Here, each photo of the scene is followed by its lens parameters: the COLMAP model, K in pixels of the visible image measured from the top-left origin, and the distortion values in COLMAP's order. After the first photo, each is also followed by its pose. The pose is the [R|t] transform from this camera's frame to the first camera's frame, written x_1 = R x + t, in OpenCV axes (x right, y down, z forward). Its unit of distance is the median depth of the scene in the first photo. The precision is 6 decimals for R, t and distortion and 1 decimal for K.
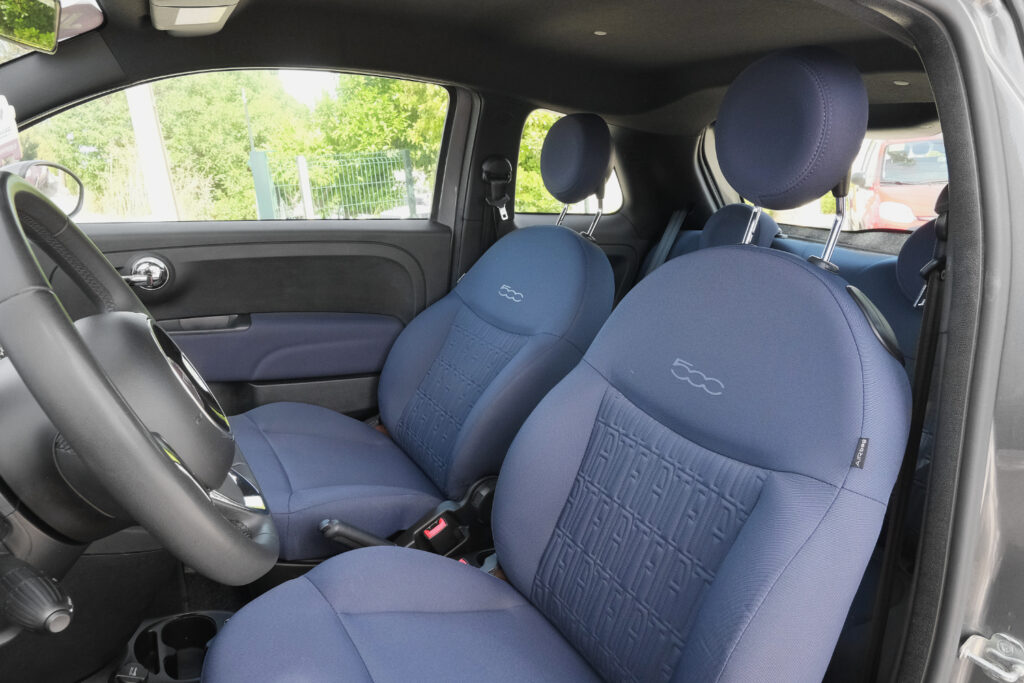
lens RADIAL K [[660.4, 0, 512.0], [0, 660.4, 341.5], [0, 0, 1]] dist [-0.006162, 0.004997]
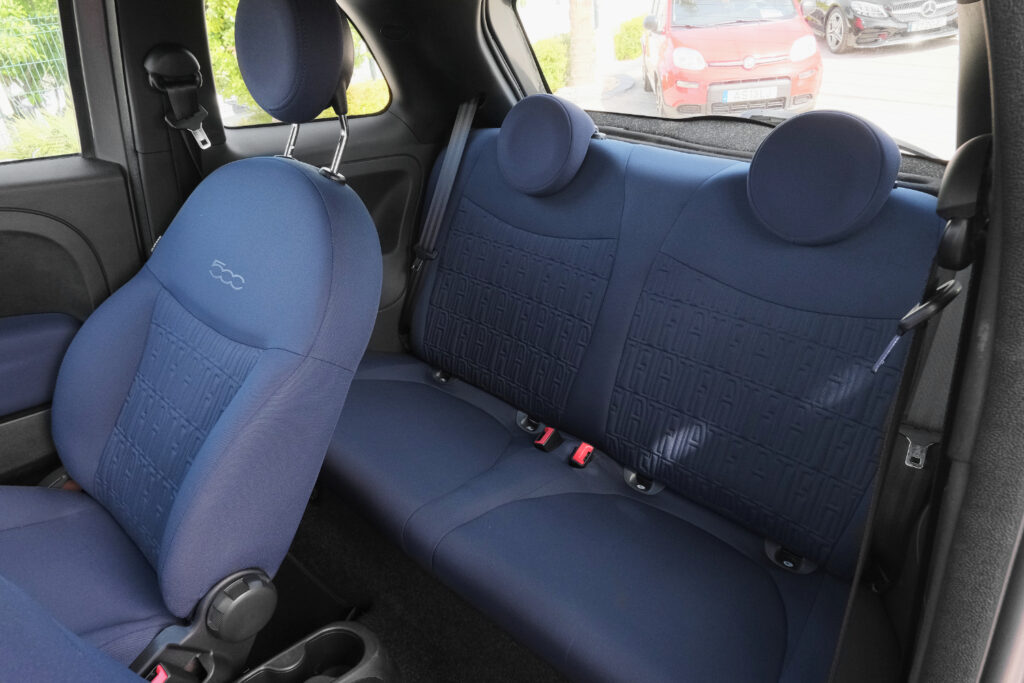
lens RADIAL K [[660.4, 0, 512.0], [0, 660.4, 341.5], [0, 0, 1]] dist [-0.006162, 0.004997]
pose [[0.955772, -0.159986, 0.246788, 0.085127], [0.106624, 0.970506, 0.216217, -0.106111], [-0.274101, -0.180341, 0.944641, 0.264306]]
